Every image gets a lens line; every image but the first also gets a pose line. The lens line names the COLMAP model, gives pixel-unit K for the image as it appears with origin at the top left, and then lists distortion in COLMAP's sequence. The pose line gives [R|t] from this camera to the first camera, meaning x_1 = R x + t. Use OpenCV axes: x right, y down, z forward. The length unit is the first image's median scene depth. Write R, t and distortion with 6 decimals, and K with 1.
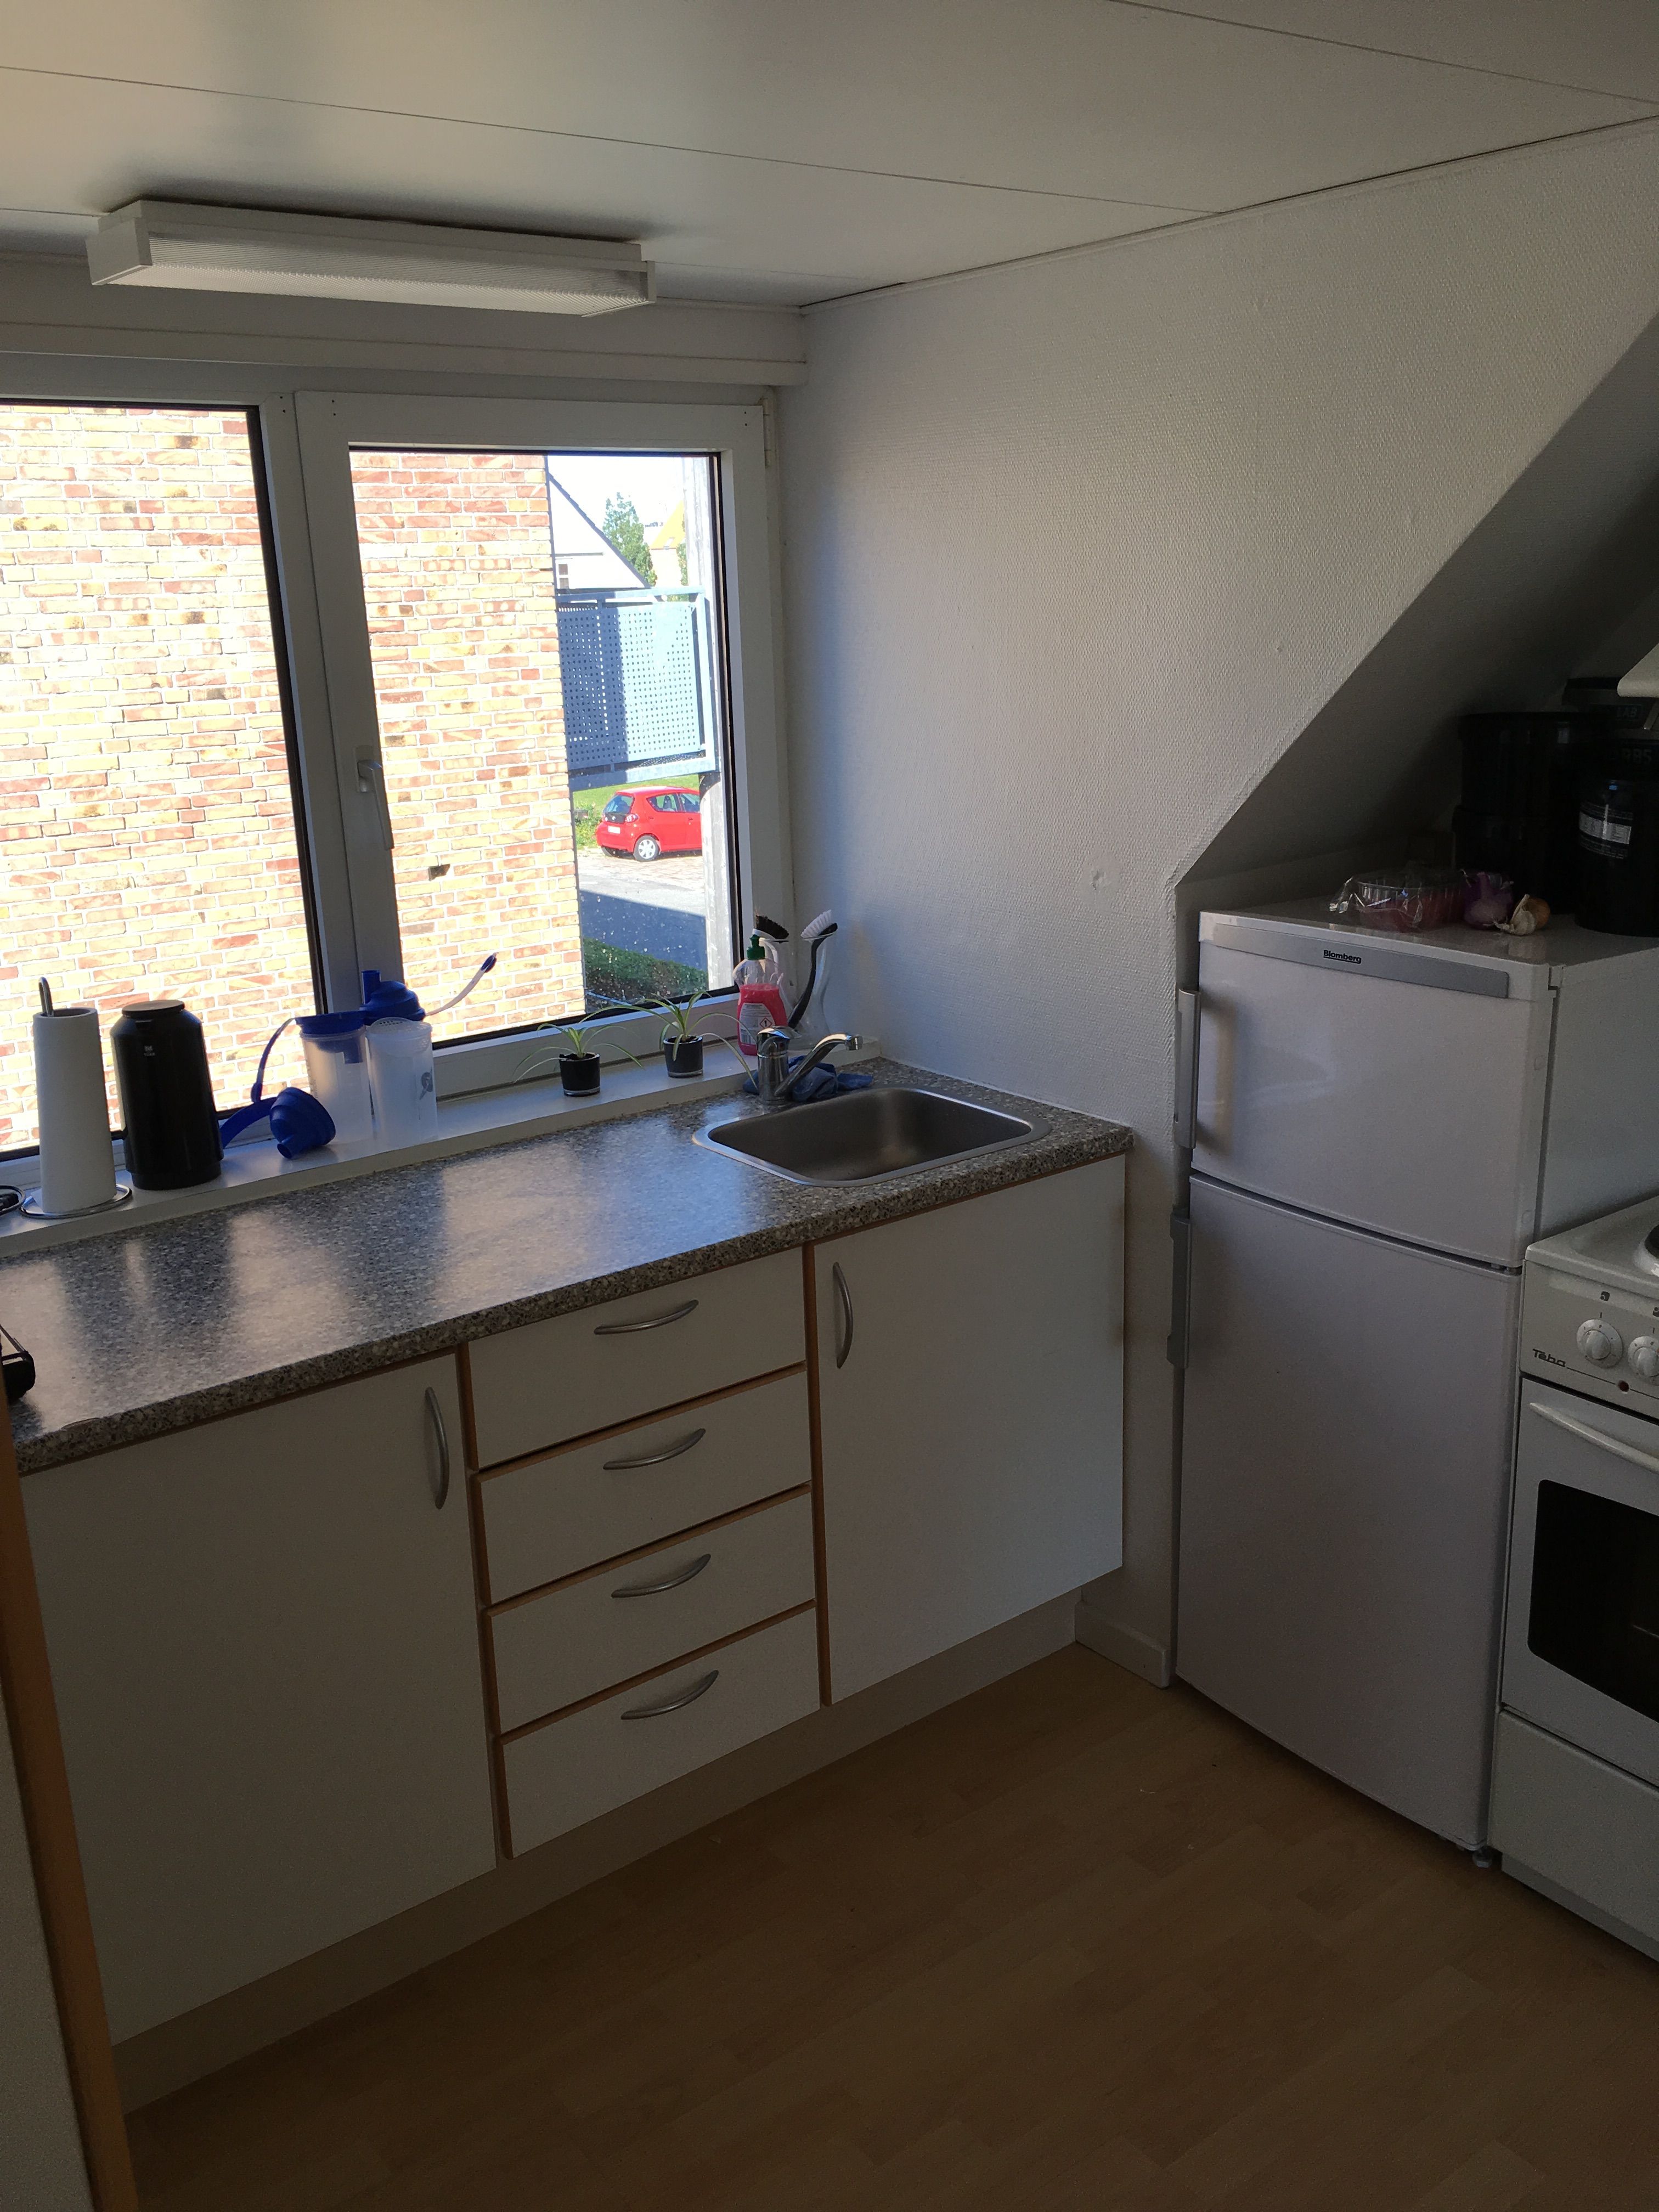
lens RADIAL K [[1901.6, 0, 820.4], [0, 1901.6, 1105.5], [0, 0, 1]] dist [-0.002158, -0.003360]
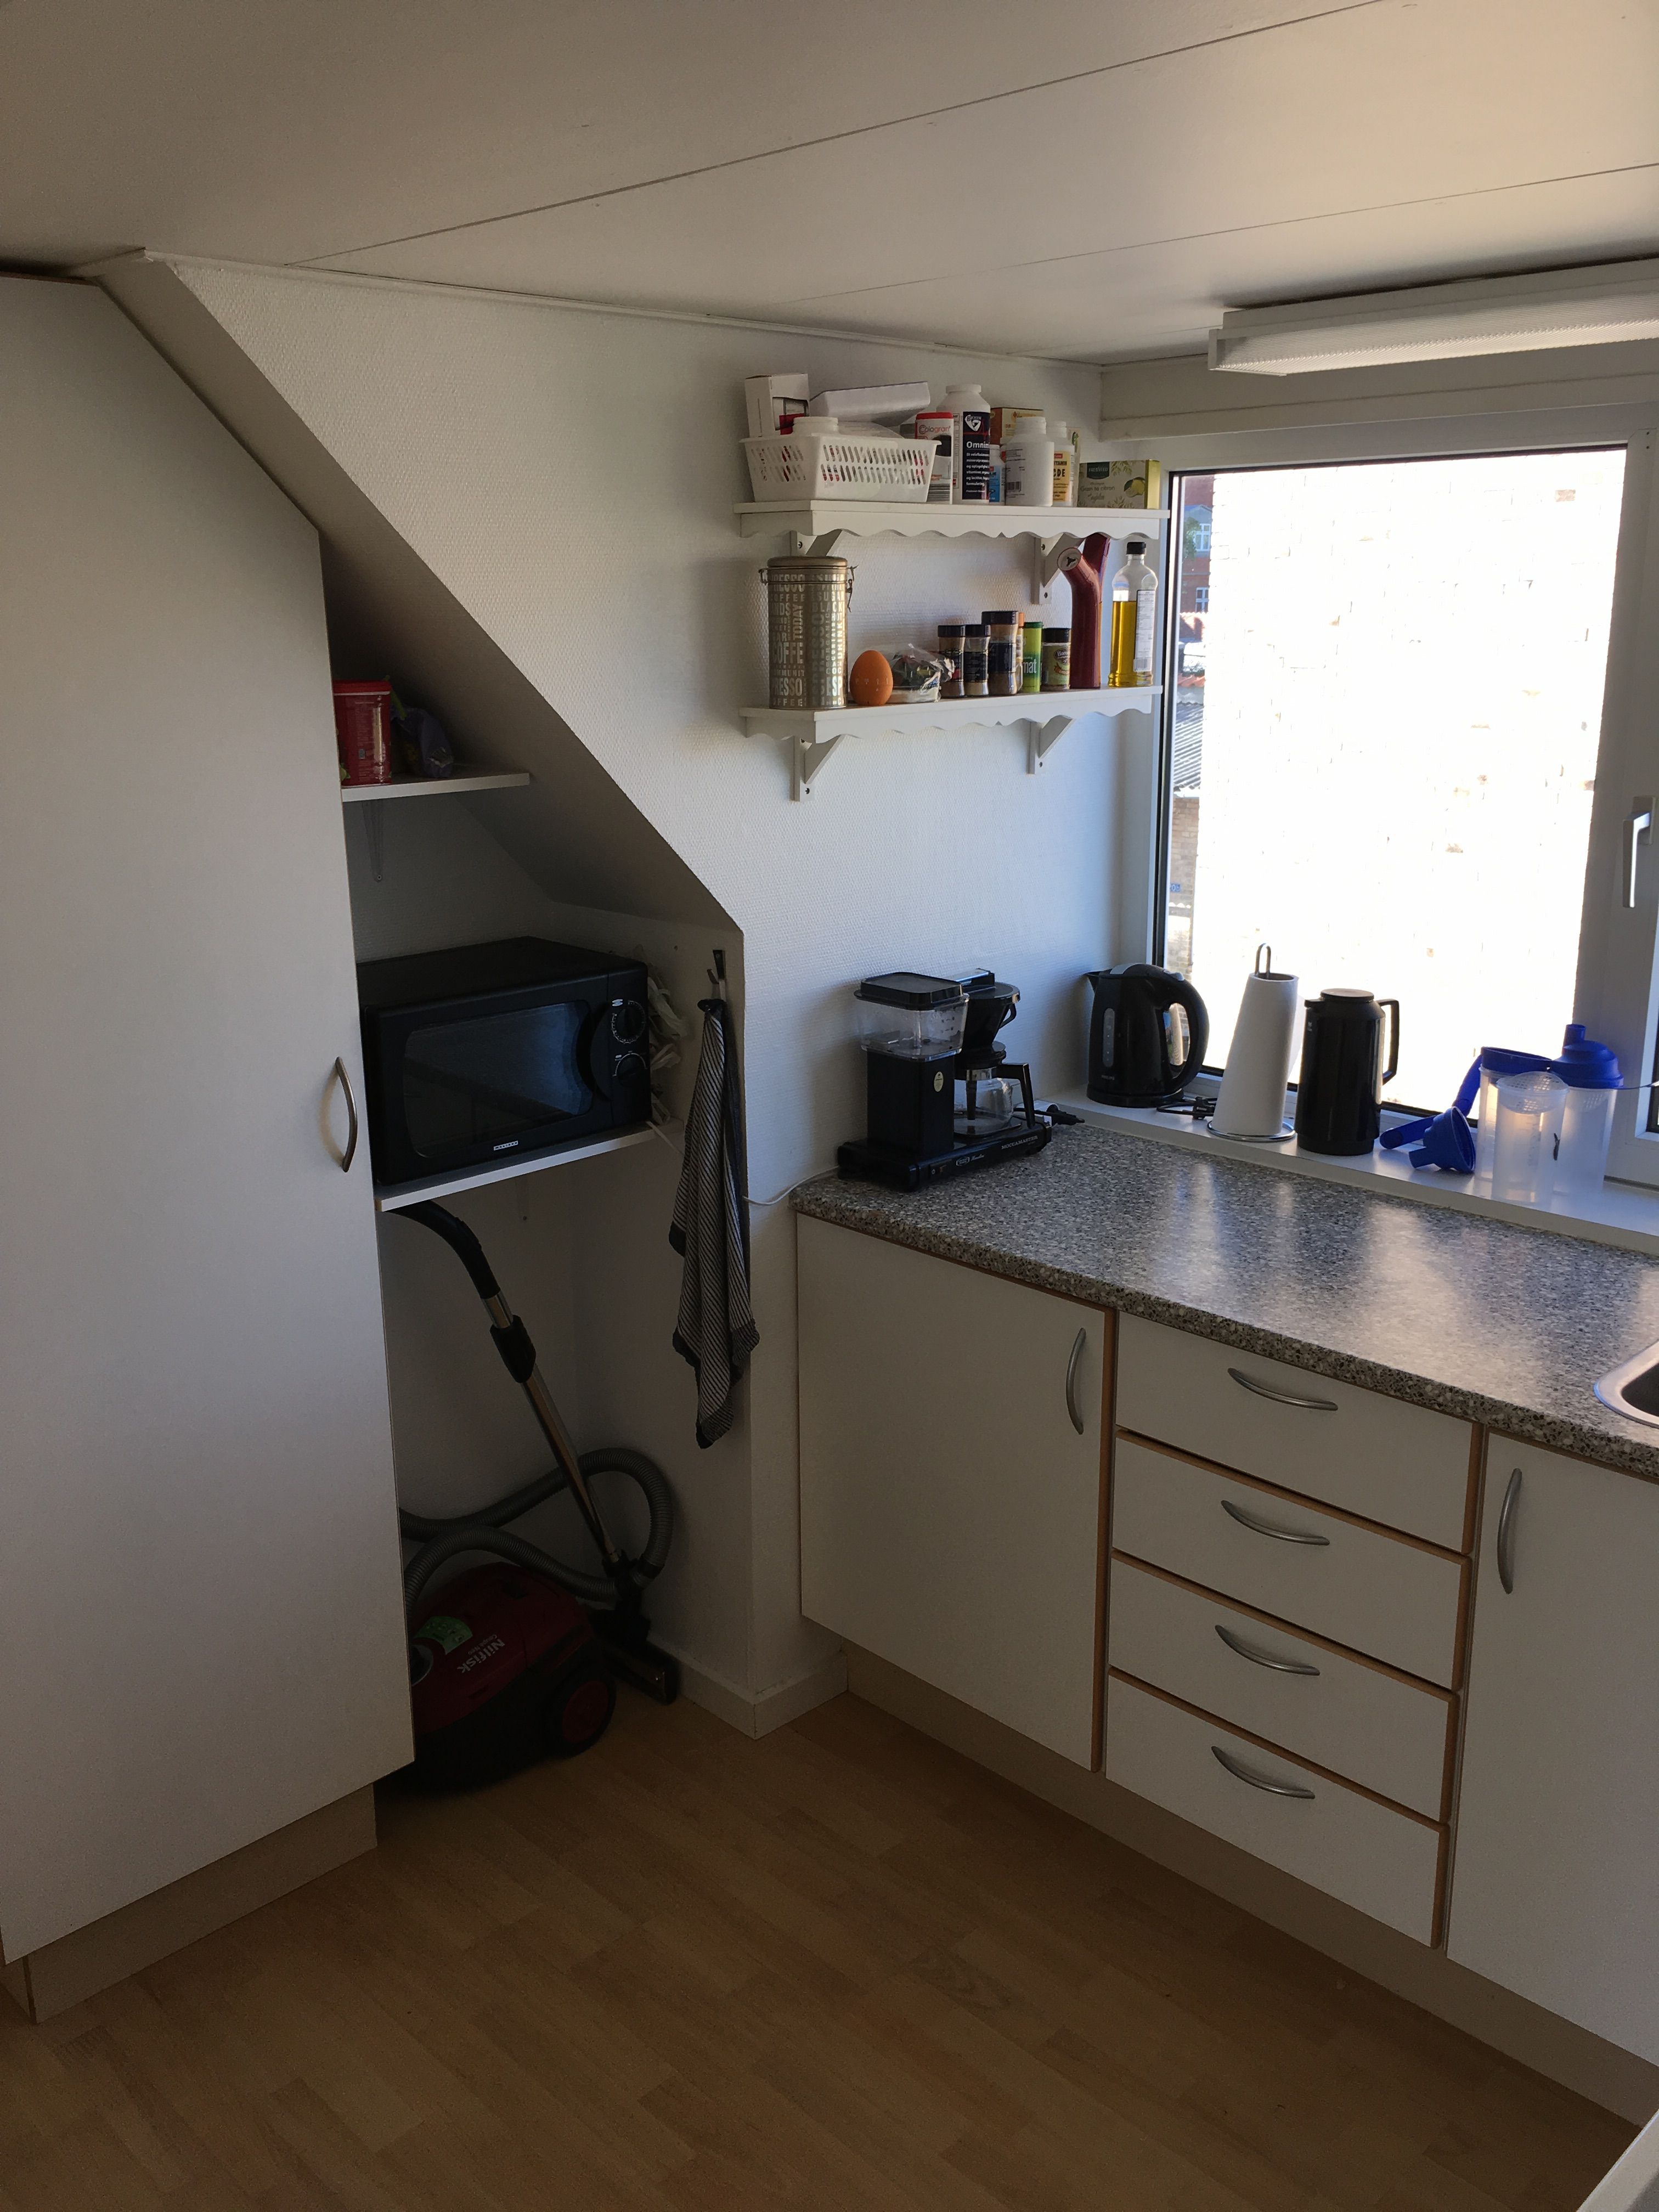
lens RADIAL K [[1901.6, 0, 820.7], [0, 1901.6, 1105.7], [0, 0, 1]] dist [-0.002158, -0.003360]
pose [[0.148541, 0.298132, -0.942896, 0.708244], [-0.272204, 0.928968, 0.250846, -0.193646], [0.950705, 0.219399, 0.219142, 0.489296]]
